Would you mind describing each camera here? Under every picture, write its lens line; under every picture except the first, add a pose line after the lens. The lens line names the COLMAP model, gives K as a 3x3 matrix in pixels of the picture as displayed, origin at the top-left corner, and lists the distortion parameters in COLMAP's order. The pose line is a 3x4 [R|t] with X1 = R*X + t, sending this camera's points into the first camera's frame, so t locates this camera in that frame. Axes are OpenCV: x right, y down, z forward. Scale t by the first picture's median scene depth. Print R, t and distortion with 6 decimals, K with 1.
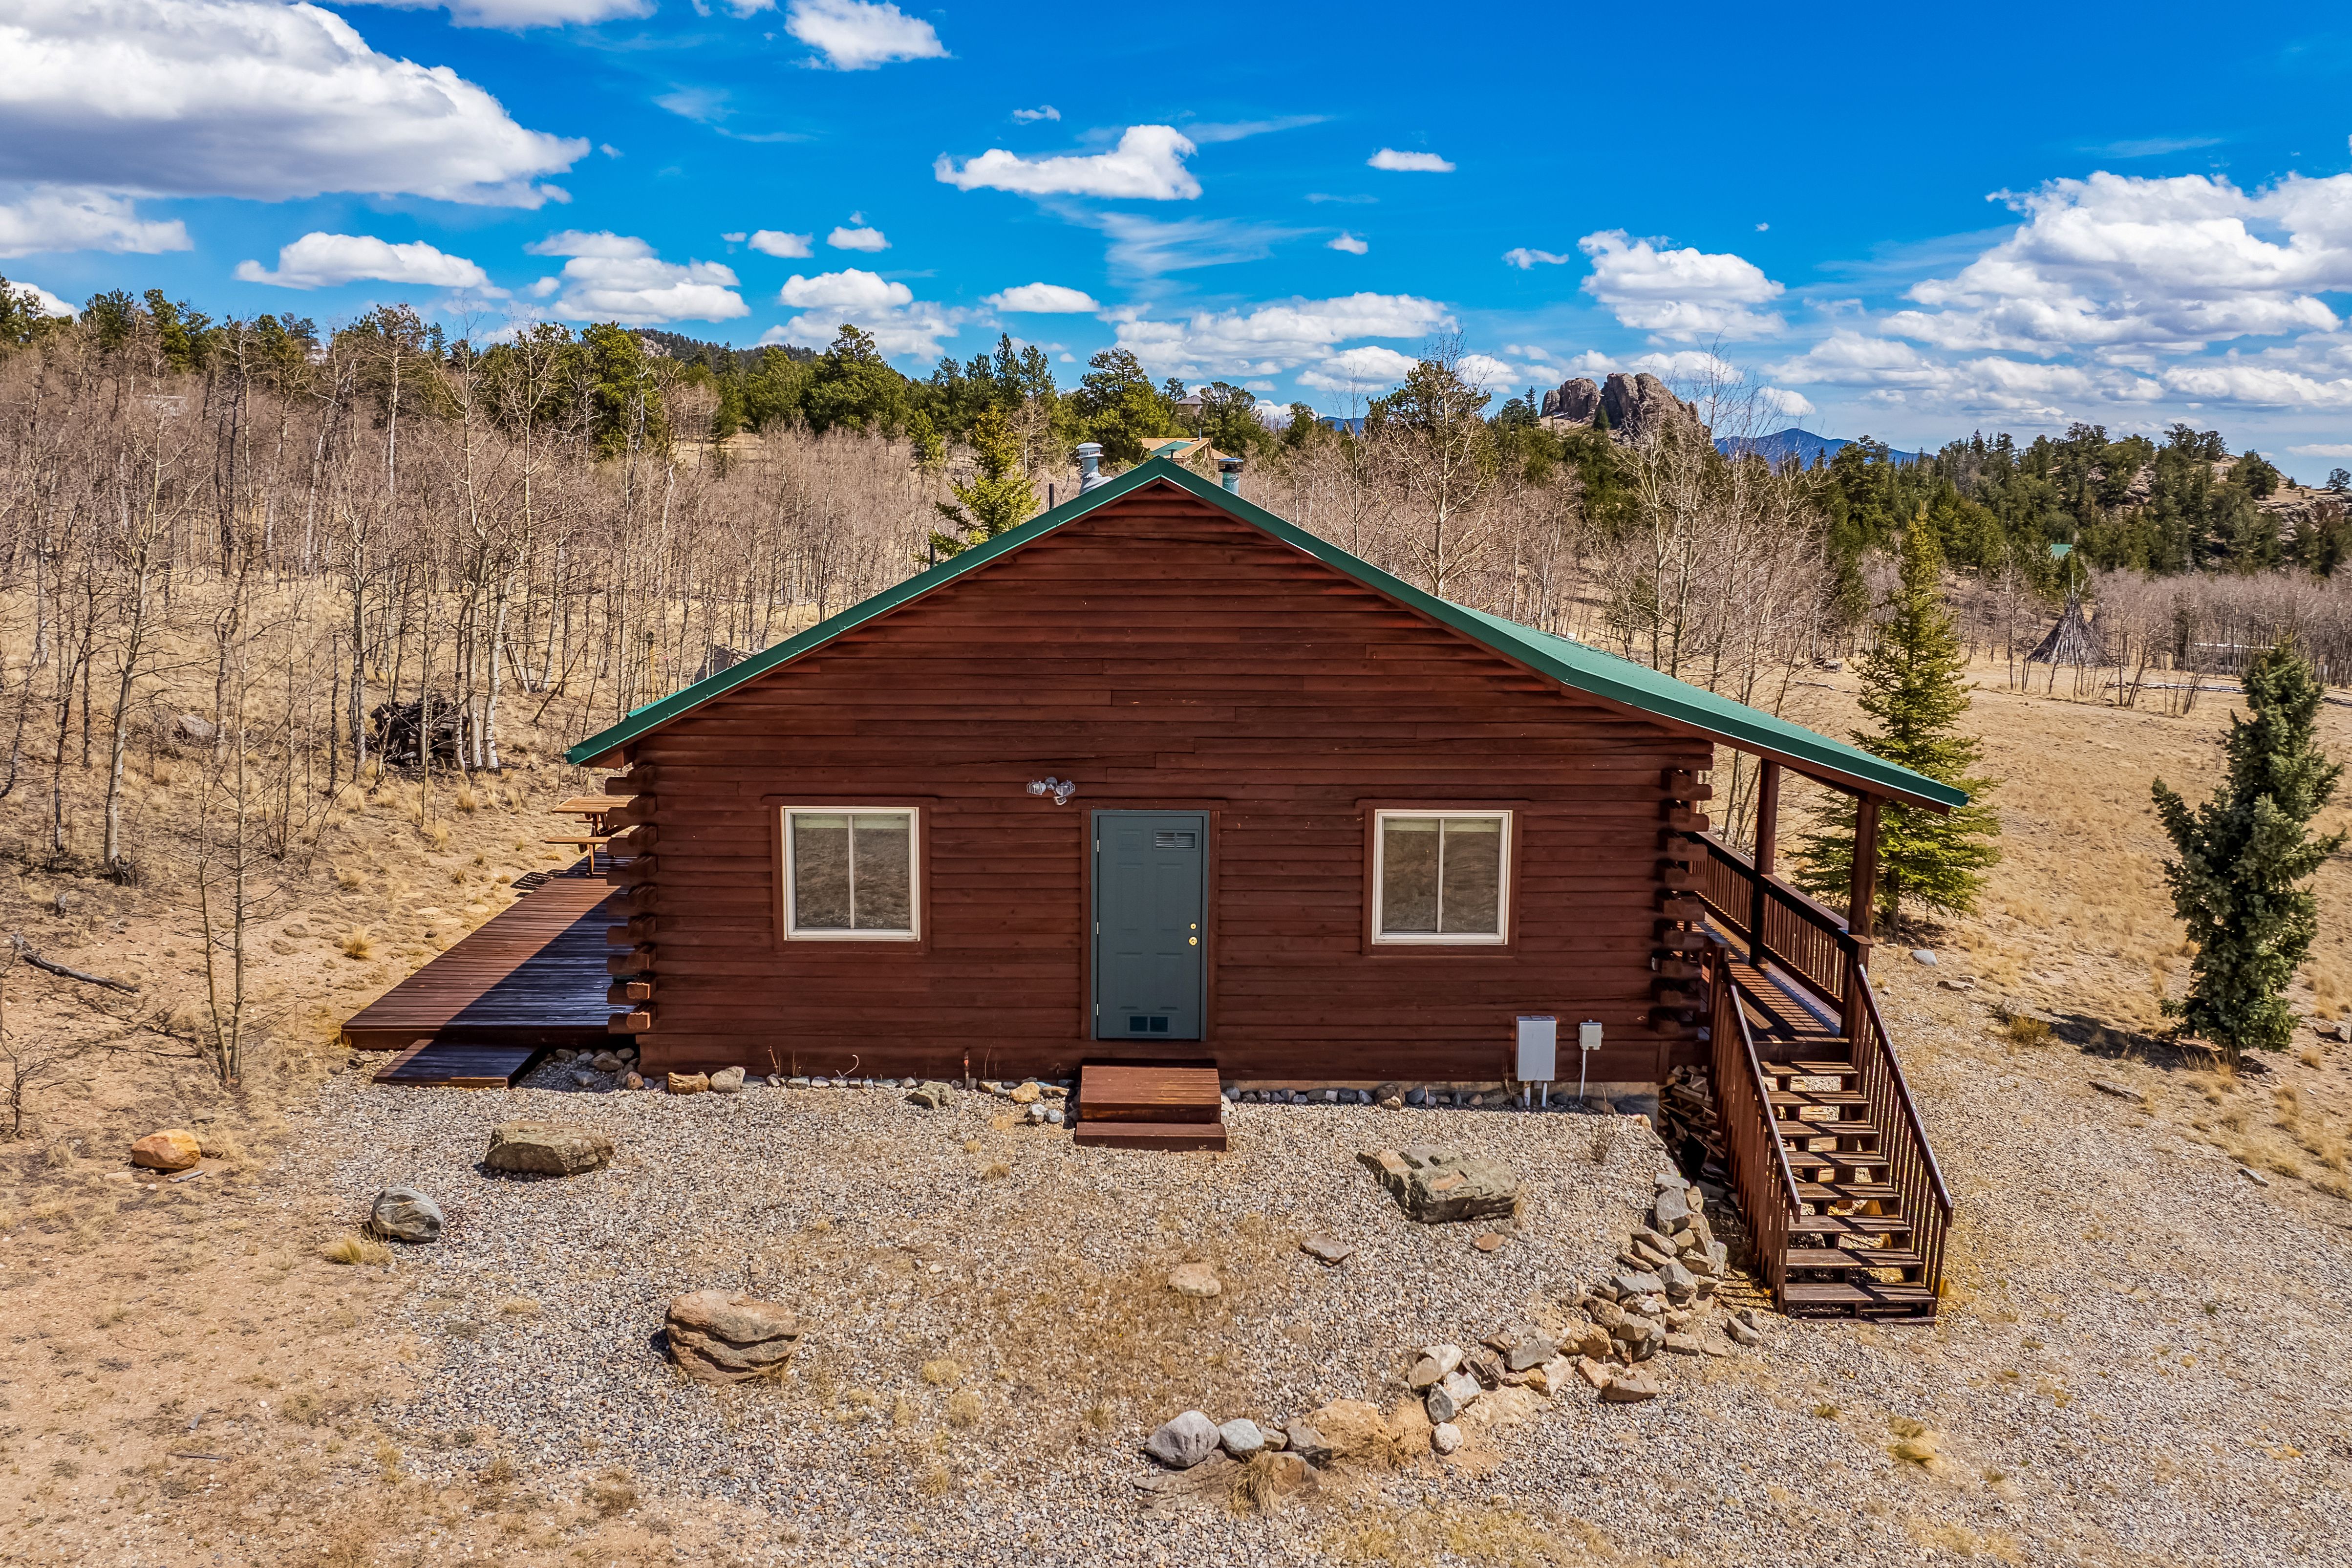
lens RADIAL K [[1688.5, 0, 1170.7], [0, 1688.5, 786.0], [0, 0, 1]] dist [-0.038855, 0.010575]
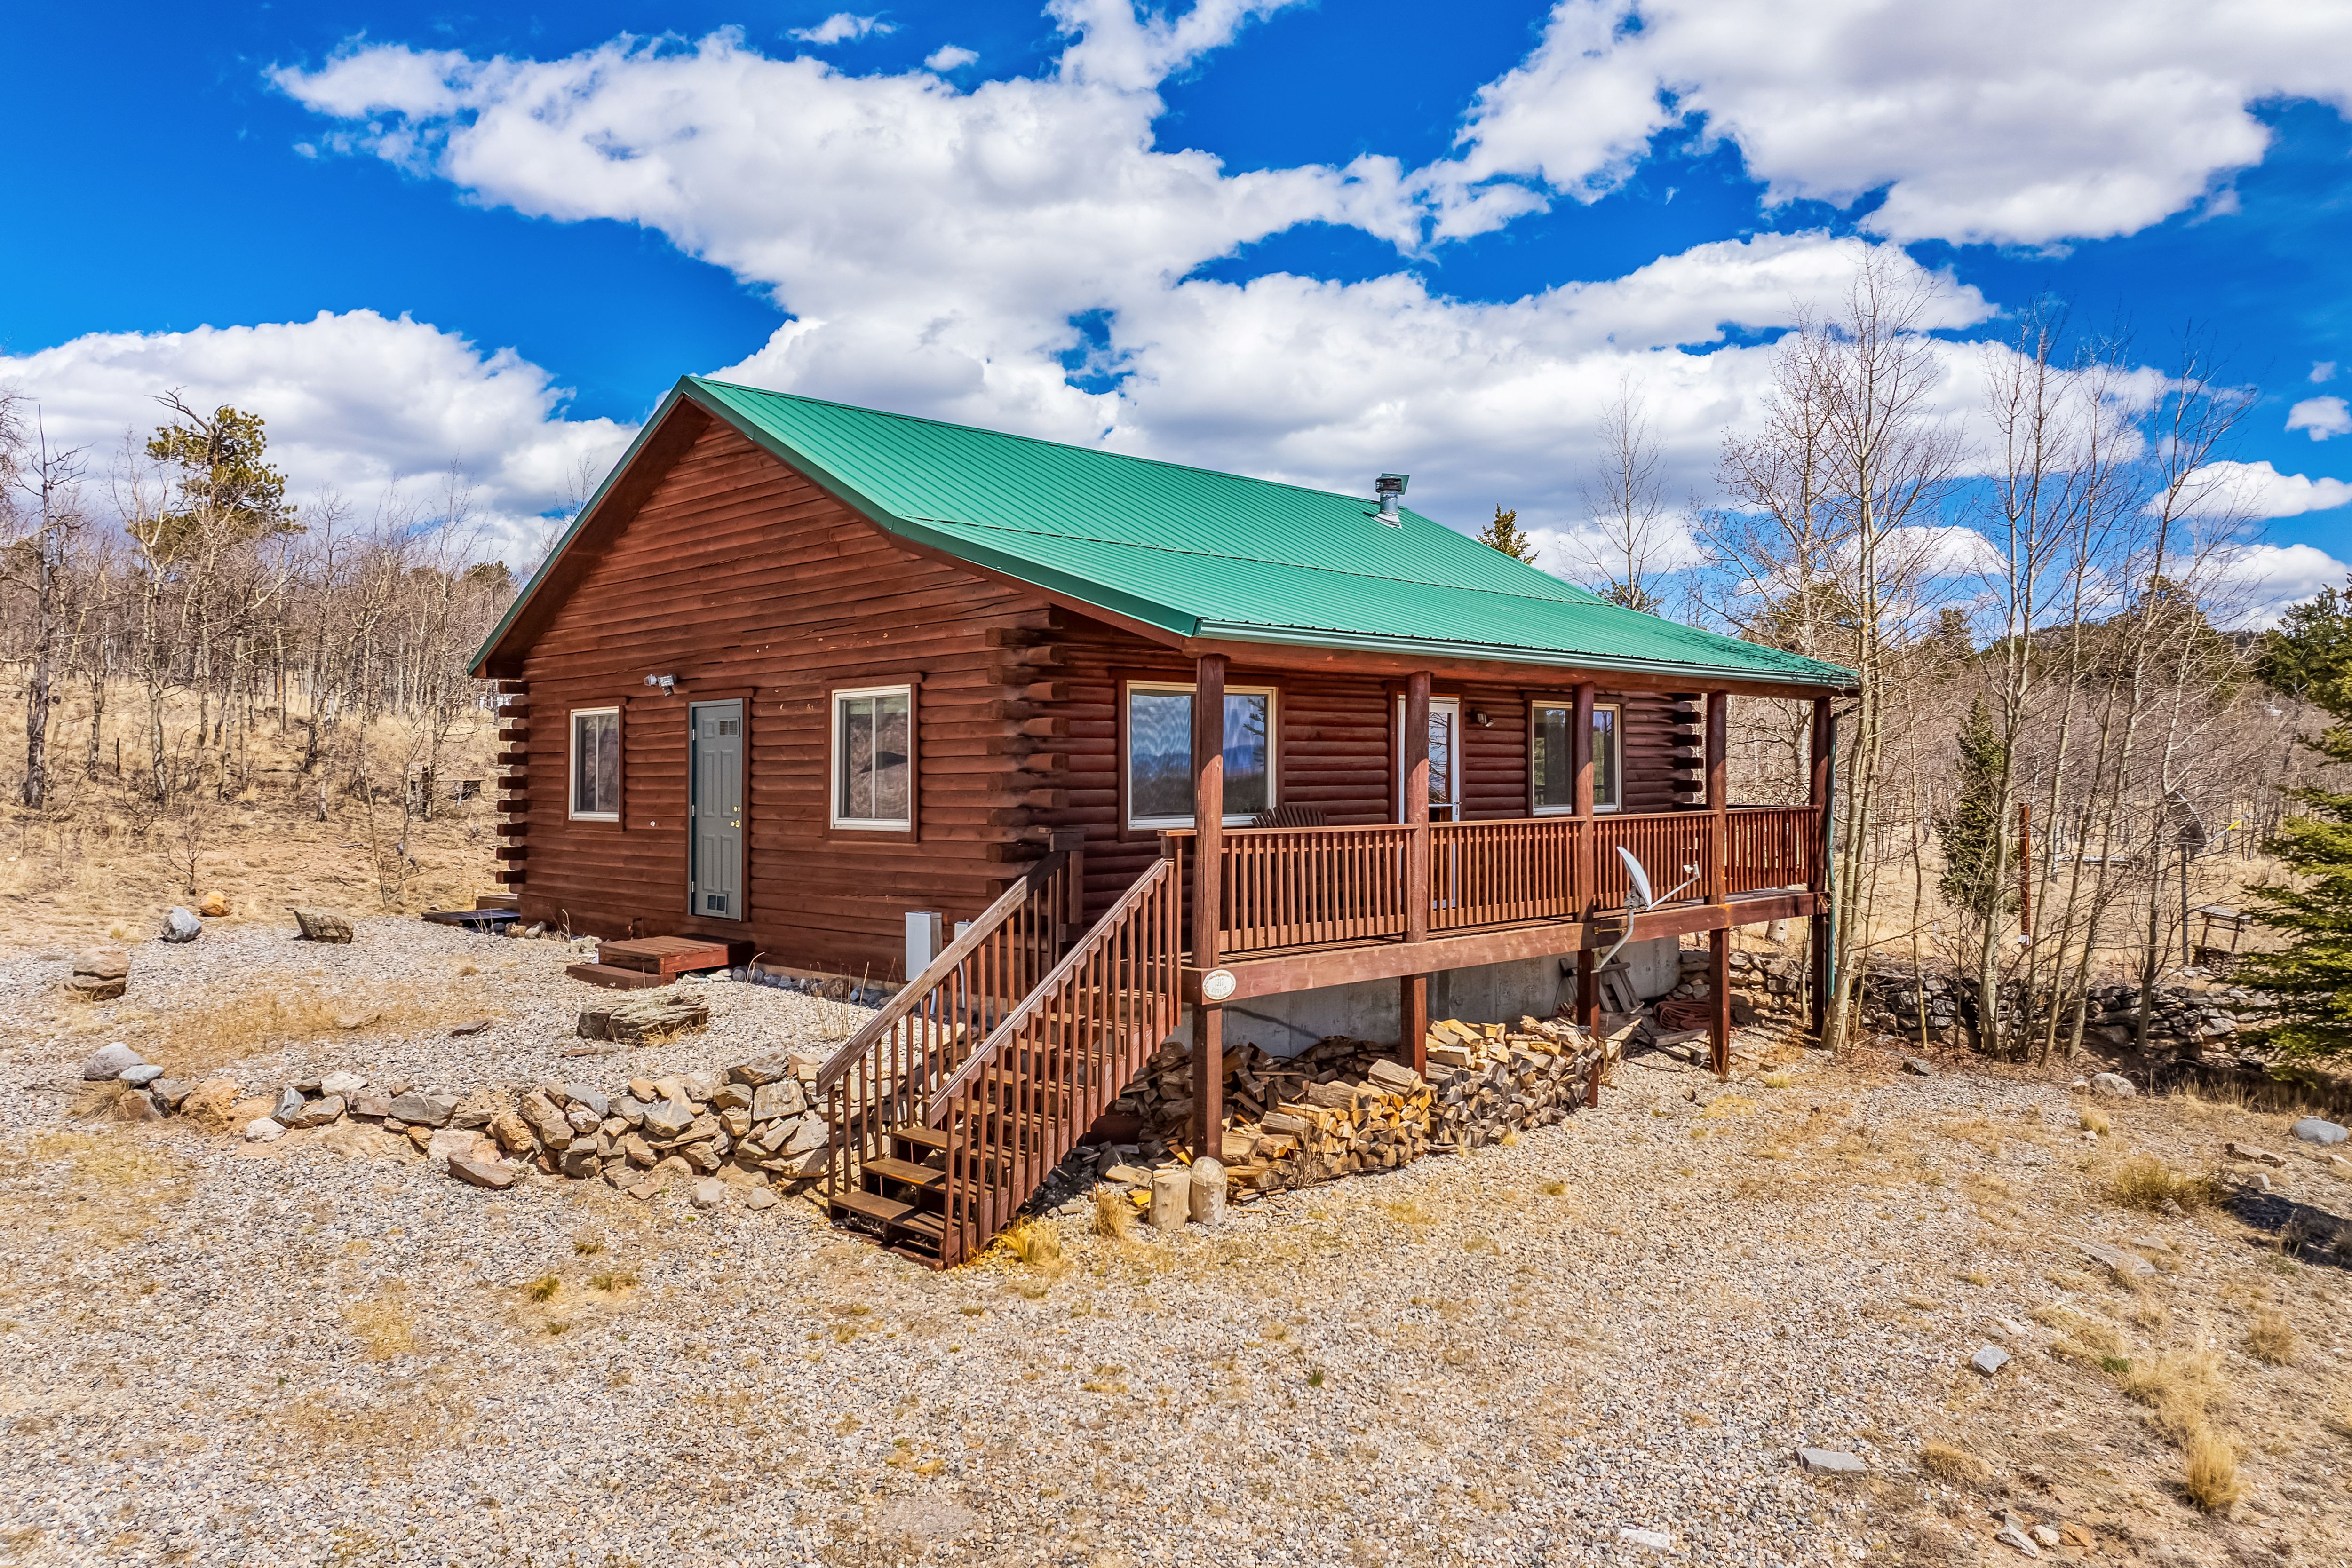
lens RADIAL K [[1688.2, 0, 1185.3], [0, 1688.2, 777.5], [0, 0, 1]] dist [-0.038855, 0.010575]
pose [[0.697080, -0.011621, -0.716899, 0.979742], [-0.122379, 0.983268, -0.134934, 0.173254], [0.706472, 0.181794, 0.683994, 0.471125]]
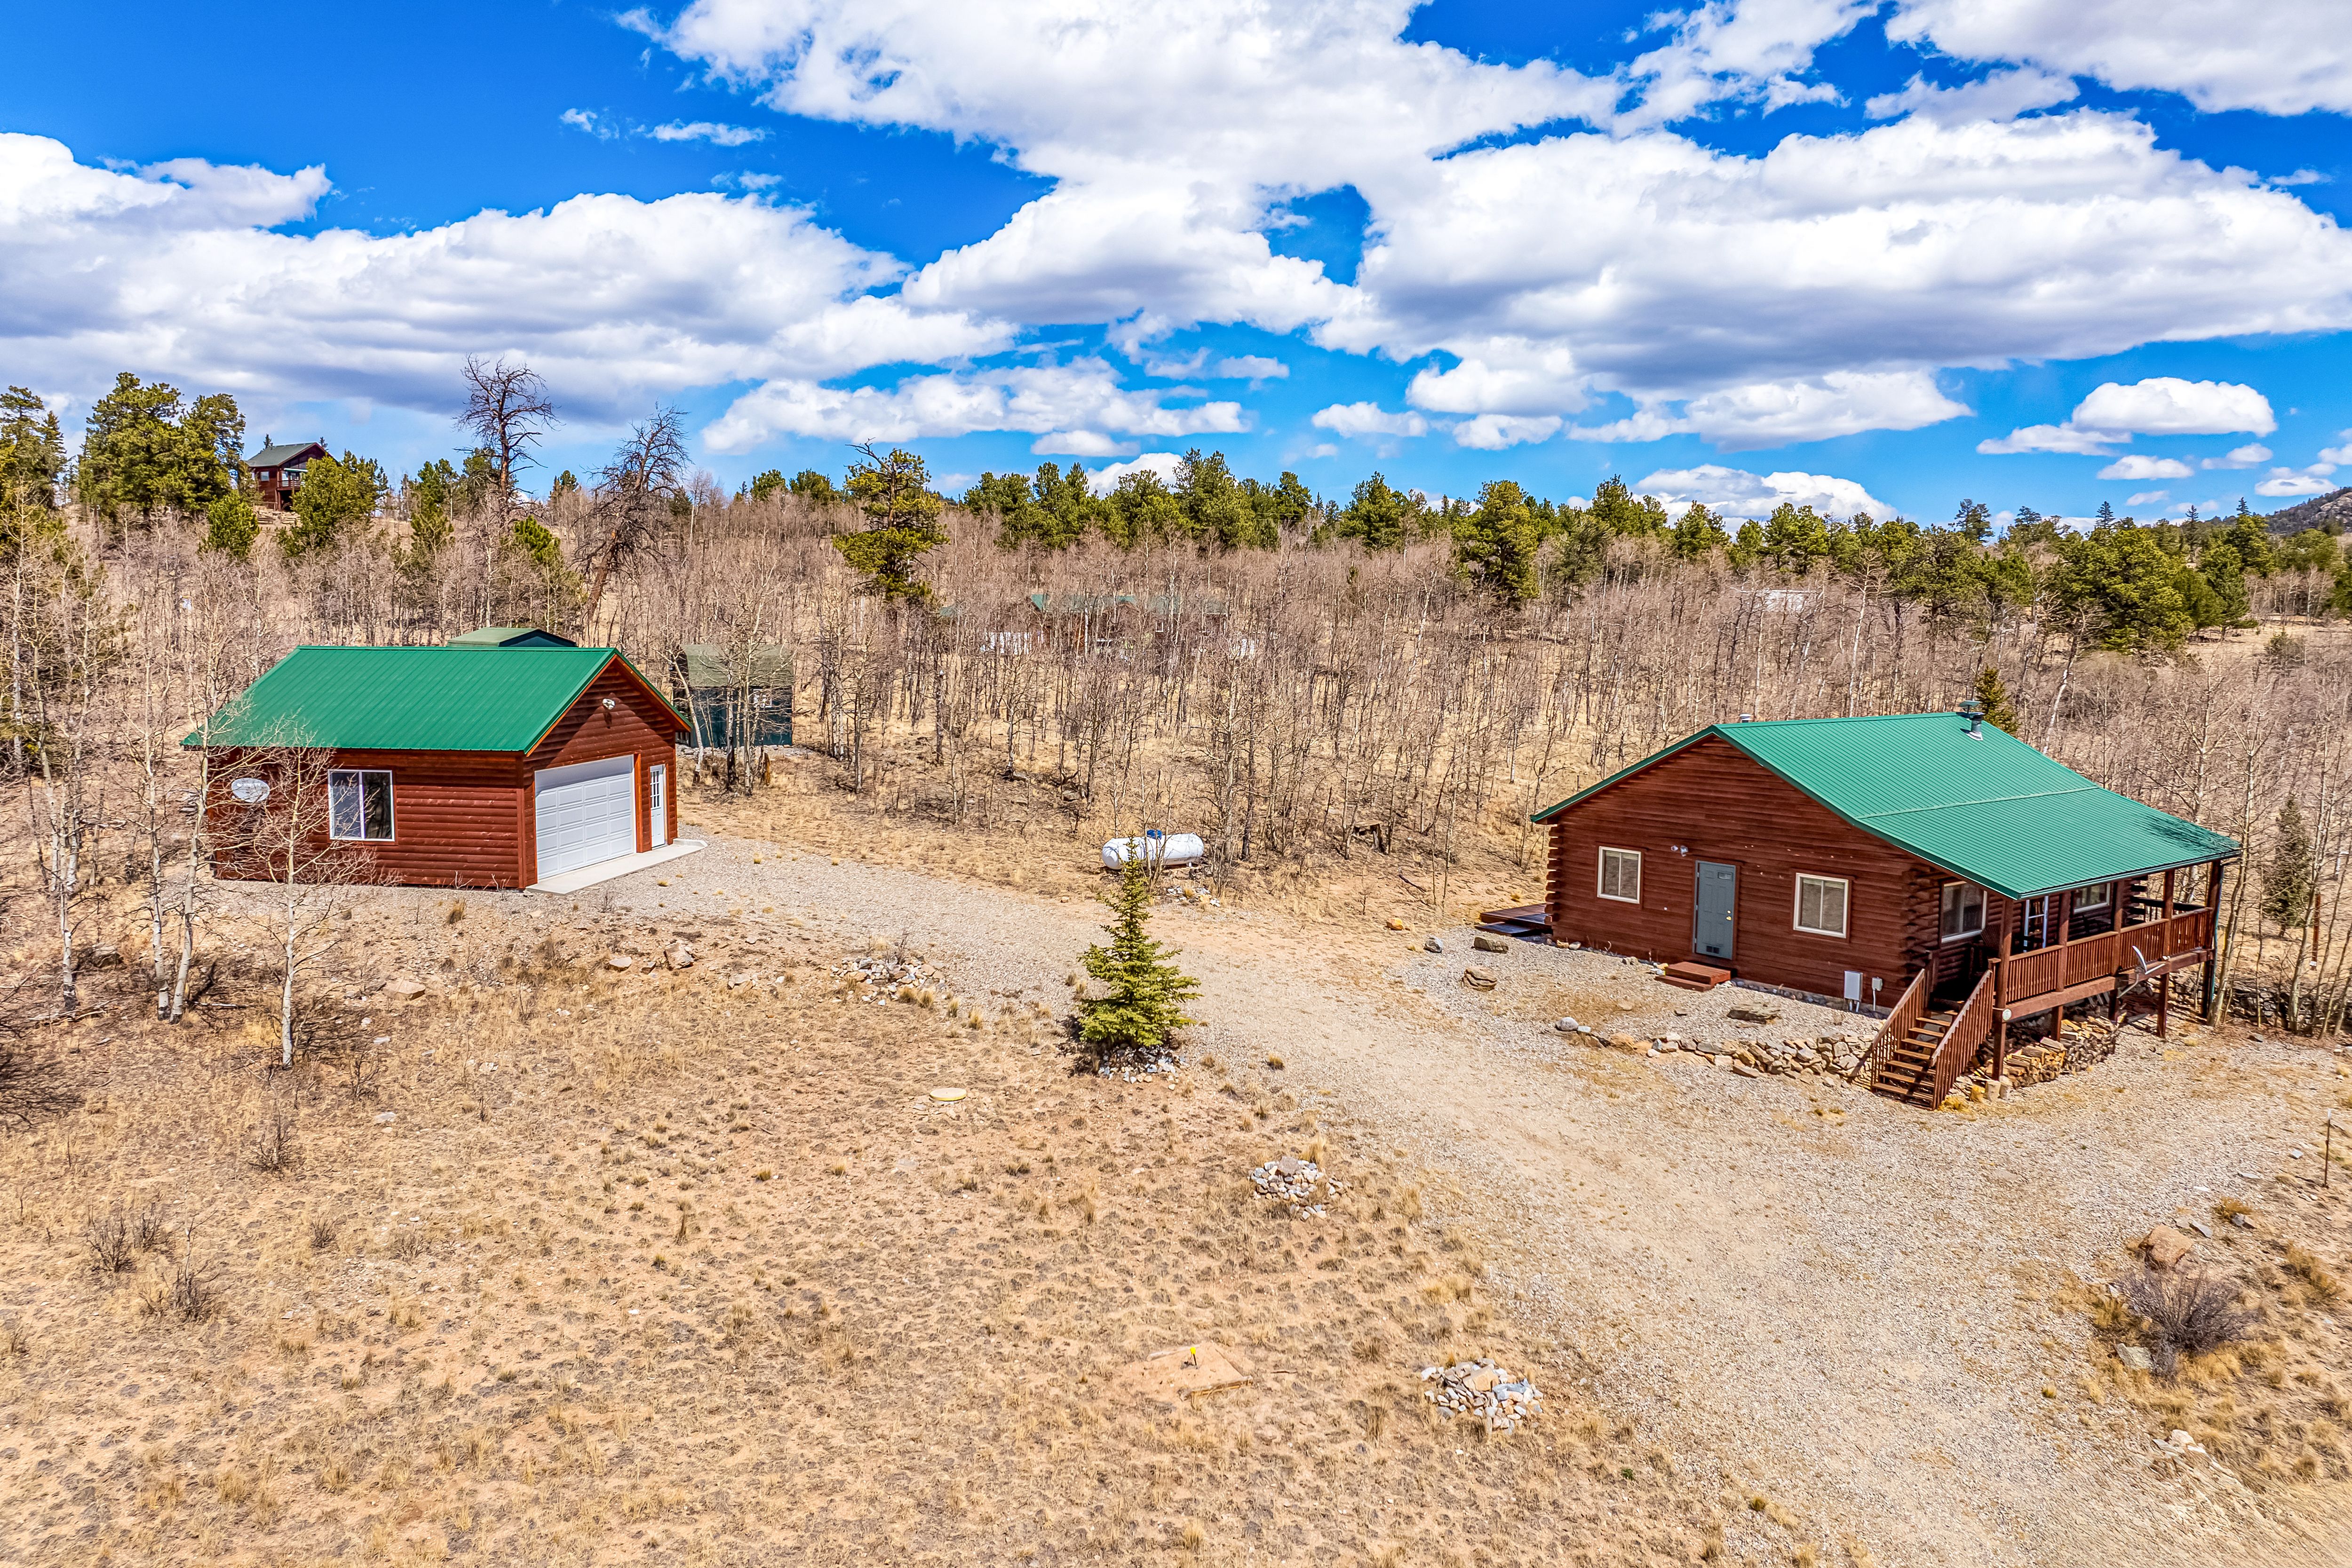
lens RADIAL K [[1688.2, 0, 1168.0], [0, 1688.2, 770.4], [0, 0, 1]] dist [-0.038855, 0.010575]
pose [[0.592678, 0.064458, -0.802856, 1.500501], [-0.149043, 0.988355, -0.030675, 0.076482], [0.791529, 0.137840, 0.595384, -1.155861]]
